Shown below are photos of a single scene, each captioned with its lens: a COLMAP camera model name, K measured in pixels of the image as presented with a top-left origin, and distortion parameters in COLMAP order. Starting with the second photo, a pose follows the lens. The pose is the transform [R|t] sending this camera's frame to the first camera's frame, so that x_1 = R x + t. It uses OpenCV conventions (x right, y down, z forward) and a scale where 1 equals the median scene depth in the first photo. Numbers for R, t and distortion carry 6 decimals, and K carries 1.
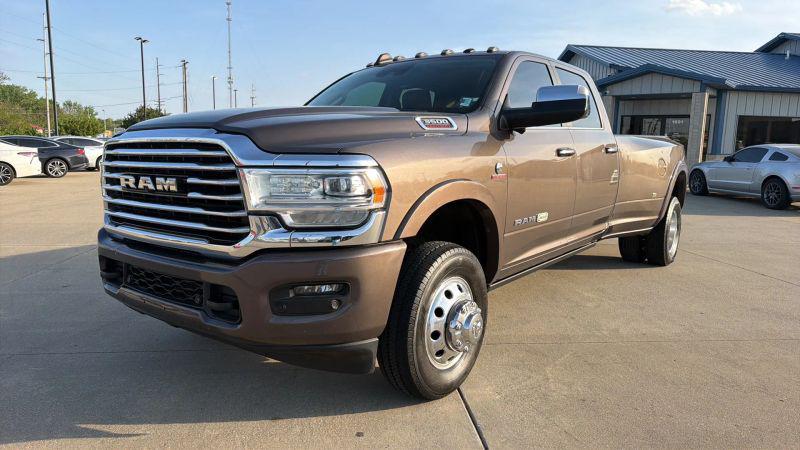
lens RADIAL K [[543.8, 0, 396.5], [0, 543.8, 216.3], [0, 0, 1]] dist [0.068355, -0.106300]
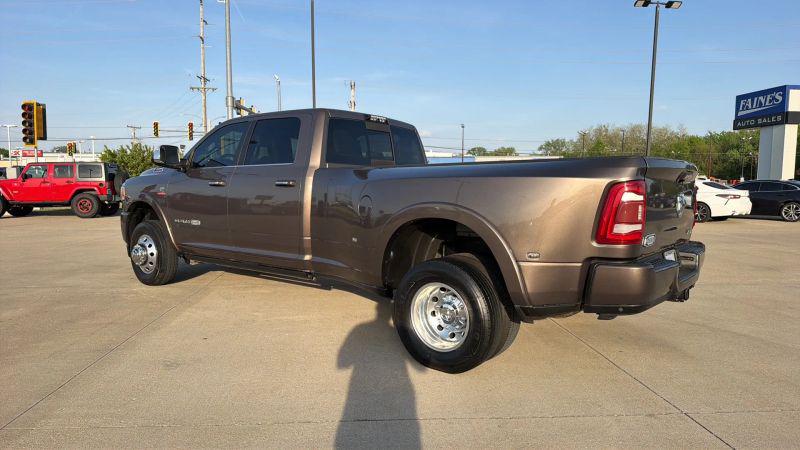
lens RADIAL K [[534.4, 0, 392.5], [0, 534.4, 227.2], [0, 0, 1]] dist [0.066429, -0.070531]
pose [[-0.021354, 0.071962, -0.997179, 2.324829], [-0.135917, 0.987937, 0.074205, -0.230037], [0.990490, 0.137118, -0.011315, 2.008362]]
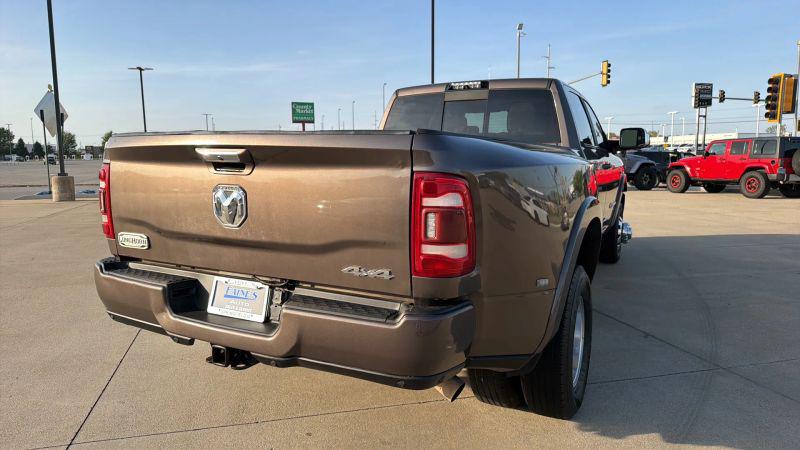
lens RADIAL K [[537.7, 0, 389.3], [0, 537.7, 226.3], [0, 0, 1]] dist [0.074845, -0.102918]
pose [[-0.988752, 0.013039, -0.148993, 0.874215], [-0.024878, 0.967976, 0.249808, -0.451867], [0.147479, 0.250705, -0.956764, 3.468888]]
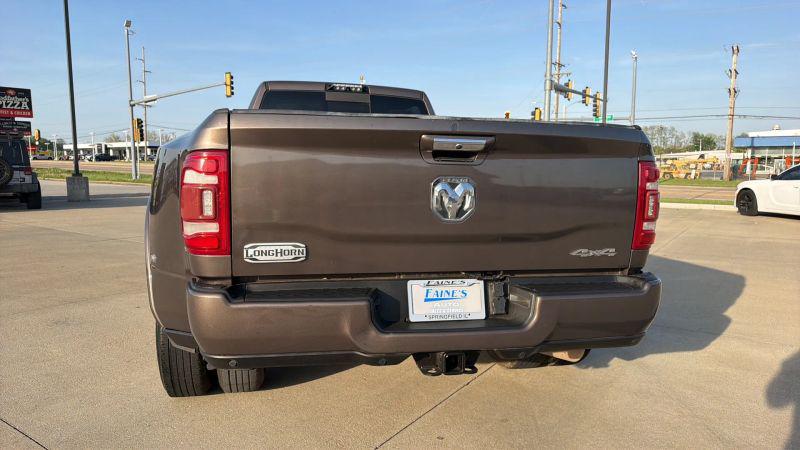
lens RADIAL K [[538.1, 0, 391.4], [0, 538.1, 226.0], [0, 0, 1]] dist [0.075319, -0.100803]
pose [[-0.643905, 0.065951, -0.762257, 1.585992], [-0.114767, 0.976680, 0.181450, -0.365131], [0.756449, 0.204319, -0.621321, 3.071892]]
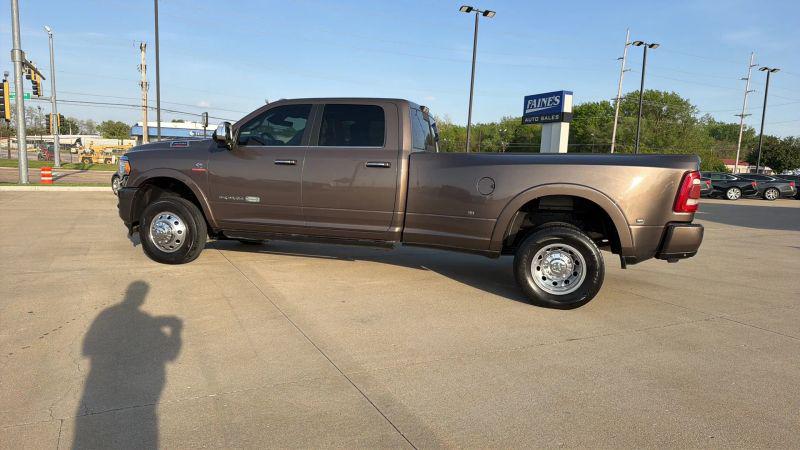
lens RADIAL K [[536.3, 0, 390.3], [0, 536.3, 230.8], [0, 0, 1]] dist [0.076243, -0.097342]
pose [[0.366280, 0.114316, -0.923456, 2.452387], [-0.150315, 0.986659, 0.062519, -0.087529], [0.918283, 0.115910, 0.378577, 0.973721]]
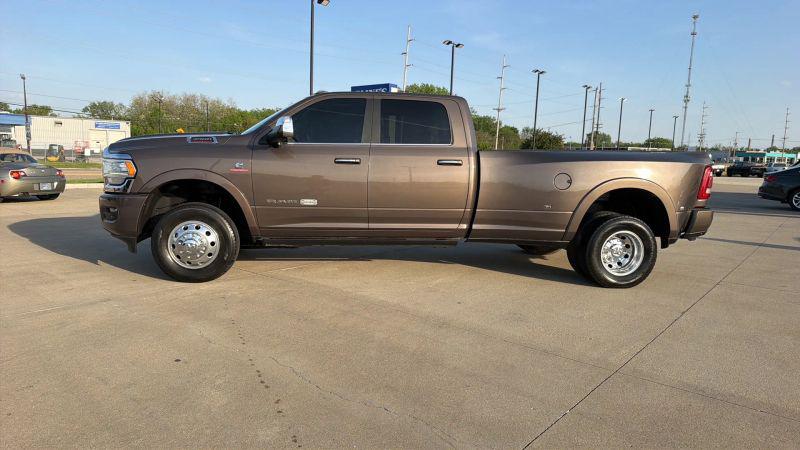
lens RADIAL K [[538.1, 0, 391.4], [0, 538.1, 226.0], [0, 0, 1]] dist [0.075319, -0.100803]
pose [[0.699822, 0.096286, -0.707798, 1.871072], [-0.110951, 0.993500, 0.025451, 0.005021], [0.705648, 0.060720, 0.705956, 0.141972]]
